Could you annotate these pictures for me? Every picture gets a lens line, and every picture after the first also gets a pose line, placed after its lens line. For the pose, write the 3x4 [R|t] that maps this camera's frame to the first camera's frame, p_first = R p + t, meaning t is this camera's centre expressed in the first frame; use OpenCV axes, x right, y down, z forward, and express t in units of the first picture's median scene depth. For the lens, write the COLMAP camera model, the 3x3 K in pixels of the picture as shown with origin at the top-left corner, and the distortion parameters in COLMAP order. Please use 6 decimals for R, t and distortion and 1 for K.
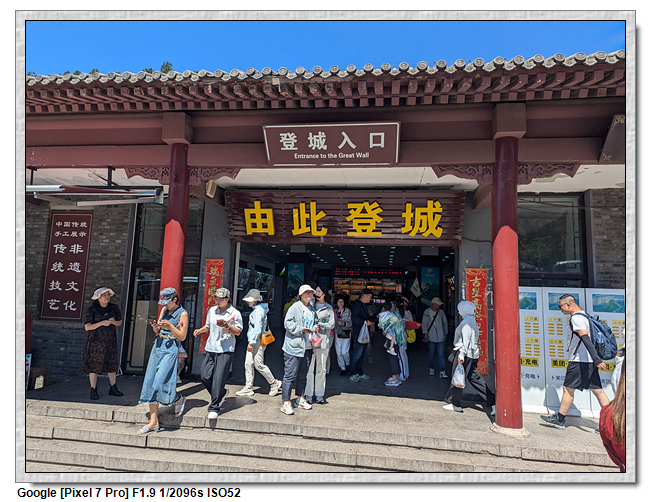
lens RADIAL K [[422.6, 0, 325.0], [0, 422.6, 251.0], [0, 0, 1]] dist [0.044631, -0.047964]
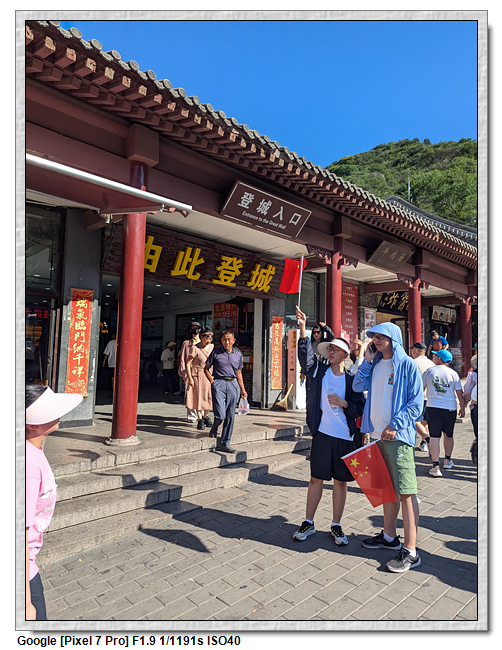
lens RADIAL K [[422.6, 0, 255.1], [0, 422.6, 318.7], [0, 0, 1]] dist [0.044631, -0.047964]
pose [[0.613617, 0.052835, 0.787834, -0.800970], [-0.093725, 0.995579, 0.006233, 0.044619], [-0.784022, -0.077664, 0.615856, 0.202733]]
